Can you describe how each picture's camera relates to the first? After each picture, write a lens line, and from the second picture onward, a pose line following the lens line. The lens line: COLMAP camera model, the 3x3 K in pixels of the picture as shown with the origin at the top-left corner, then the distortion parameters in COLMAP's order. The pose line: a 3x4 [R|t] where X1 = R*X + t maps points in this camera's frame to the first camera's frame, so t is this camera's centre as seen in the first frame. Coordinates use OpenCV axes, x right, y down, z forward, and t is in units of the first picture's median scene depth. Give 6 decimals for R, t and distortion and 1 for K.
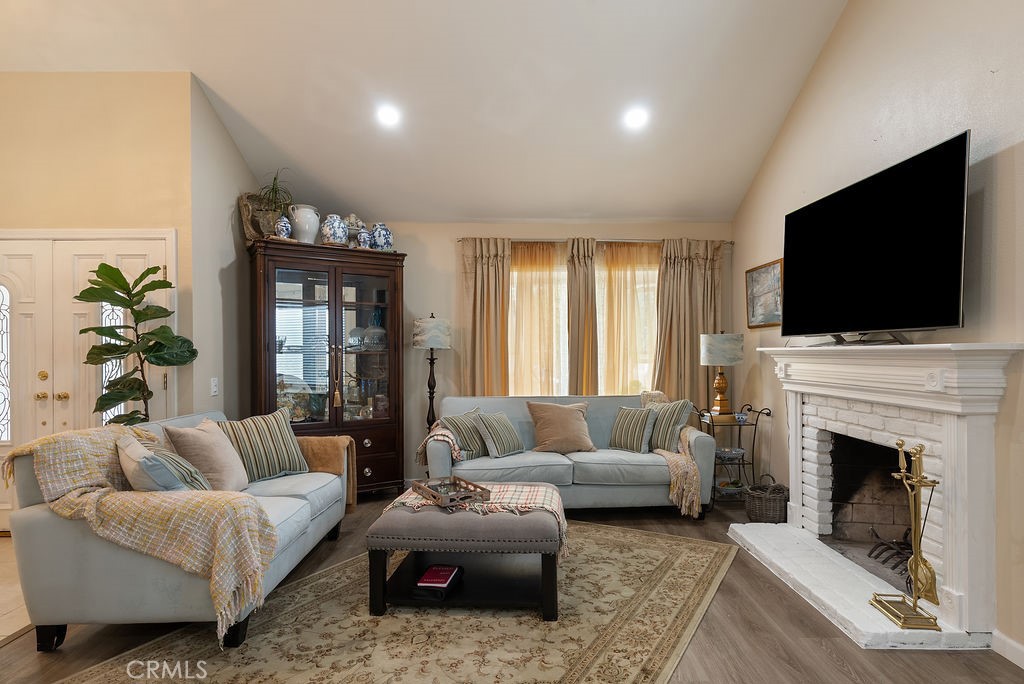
lens RADIAL K [[557.9, 0, 515.4], [0, 557.9, 357.5], [0, 0, 1]] dist [0.003463, 0.000632]
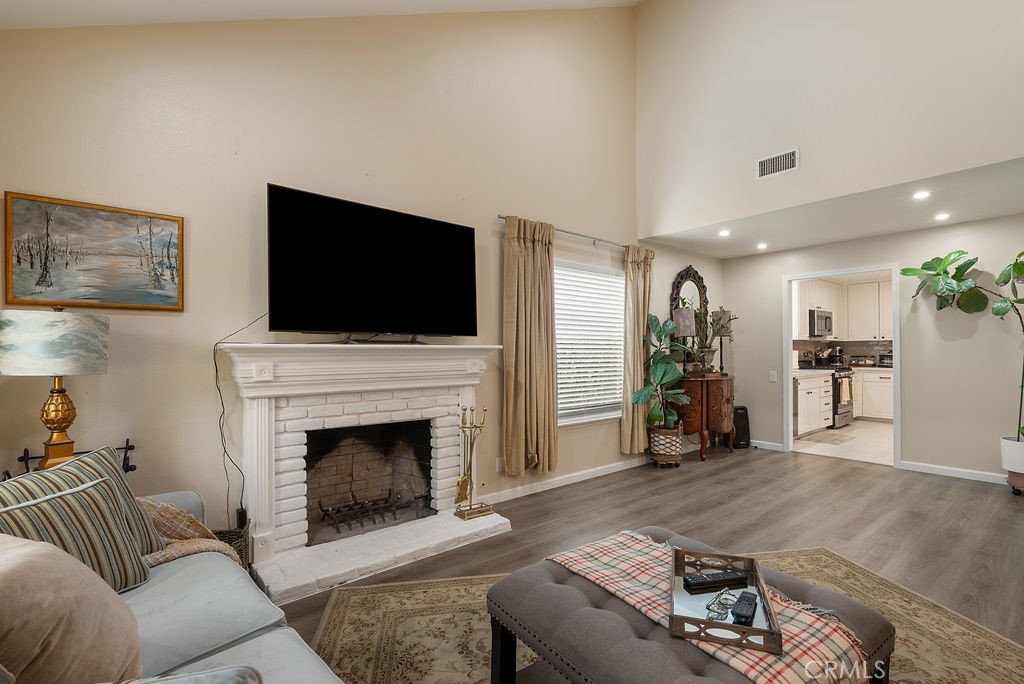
lens RADIAL K [[476.1, 0, 512.6], [0, 476.1, 350.0], [0, 0, 1]] dist [-0.000074, 0.000005]
pose [[-0.643700, 0.005854, 0.765255, -0.238518], [0.009938, 0.999950, 0.000710, -0.005066], [-0.765213, 0.008062, -0.643727, 0.996798]]
